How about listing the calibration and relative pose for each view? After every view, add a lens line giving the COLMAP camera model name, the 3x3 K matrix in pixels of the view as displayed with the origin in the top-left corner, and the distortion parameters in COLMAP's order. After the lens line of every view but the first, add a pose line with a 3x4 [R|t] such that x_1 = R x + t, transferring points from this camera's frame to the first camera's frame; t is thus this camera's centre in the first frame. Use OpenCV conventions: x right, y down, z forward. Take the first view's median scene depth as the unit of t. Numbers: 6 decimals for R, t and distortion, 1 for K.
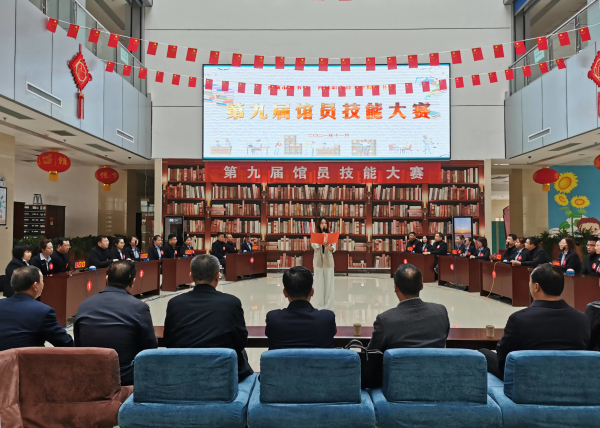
lens RADIAL K [[442.3, 0, 301.4], [0, 442.3, 214.2], [0, 0, 1]] dist [-0.008924, -0.000783]
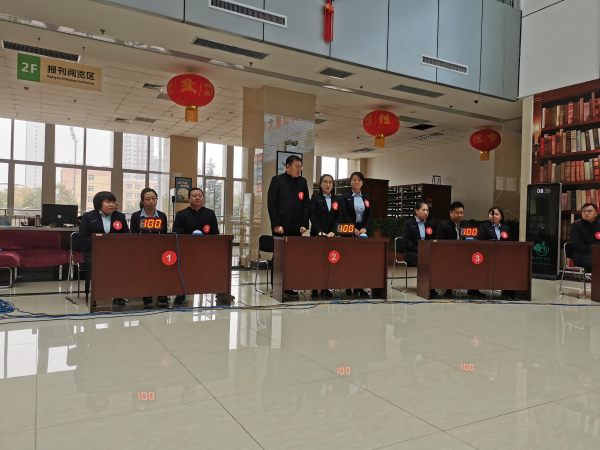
lens RADIAL K [[461.8, 0, 299.1], [0, 461.8, 223.5], [0, 0, 1]] dist [0.012033, 0.001542]
pose [[0.505632, 0.011400, -0.862674, 0.090328], [0.002811, 0.999886, 0.014861, 0.047822], [0.862745, -0.009939, 0.505542, 0.384027]]
